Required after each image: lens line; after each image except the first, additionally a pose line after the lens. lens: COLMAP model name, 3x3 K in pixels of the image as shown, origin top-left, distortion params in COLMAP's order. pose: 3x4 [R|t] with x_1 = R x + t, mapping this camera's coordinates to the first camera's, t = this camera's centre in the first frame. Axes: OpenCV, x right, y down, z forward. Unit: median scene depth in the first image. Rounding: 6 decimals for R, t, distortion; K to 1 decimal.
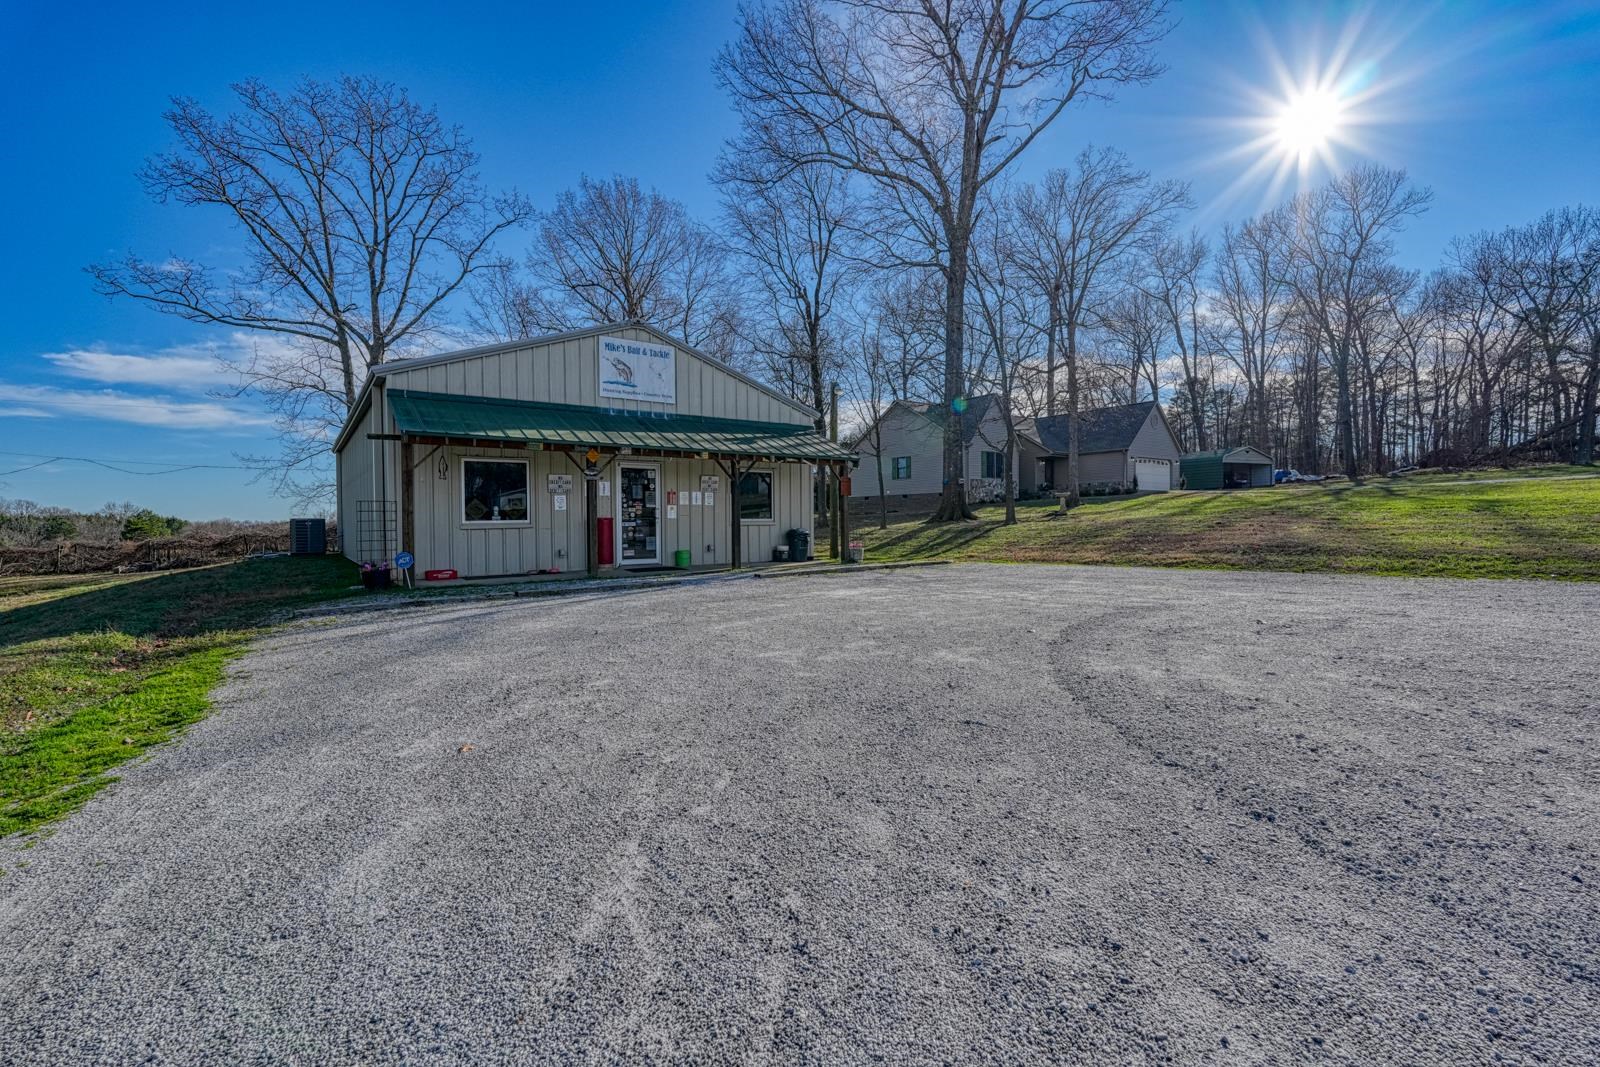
lens RADIAL K [[697.3, 0, 800.1], [0, 697.3, 532.5], [0, 0, 1]] dist [0.001234, -0.000121]
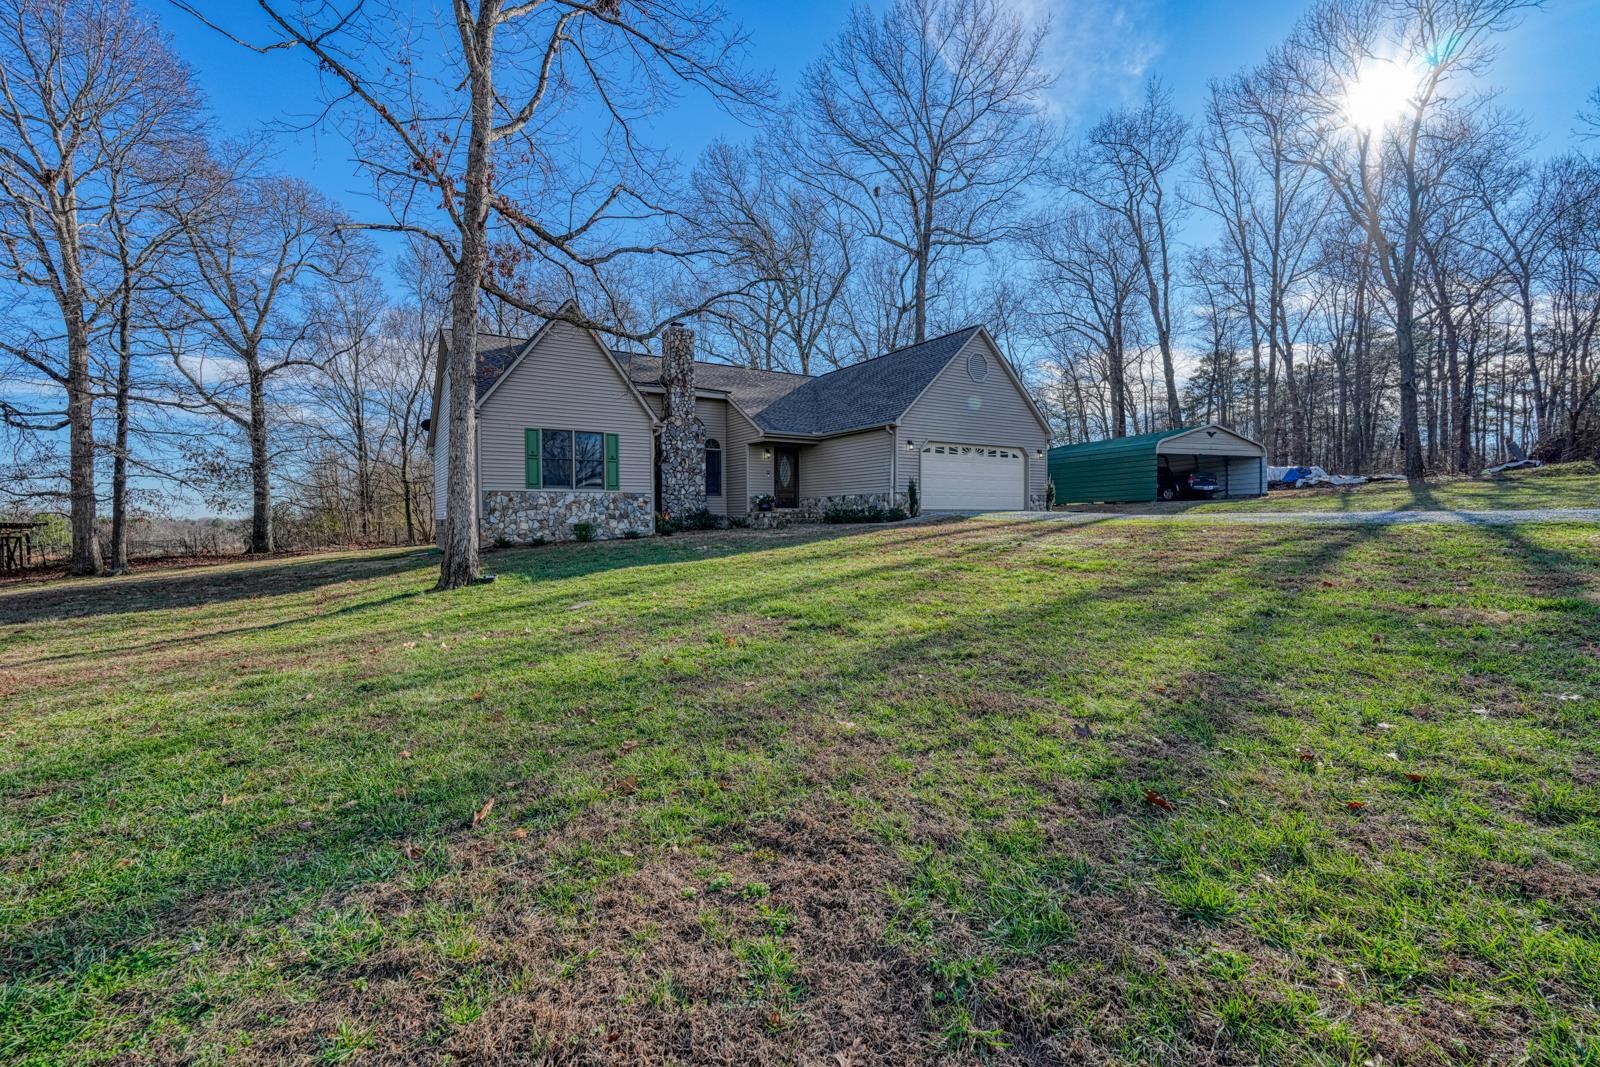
lens RADIAL K [[697.3, 0, 804.1], [0, 697.3, 527.5], [0, 0, 1]] dist [0.001234, -0.000121]
pose [[0.998087, 0.002641, -0.061764, 0.278691], [-0.002861, 0.999990, -0.003474, -0.031018], [0.061754, 0.003644, 0.998085, 0.343159]]
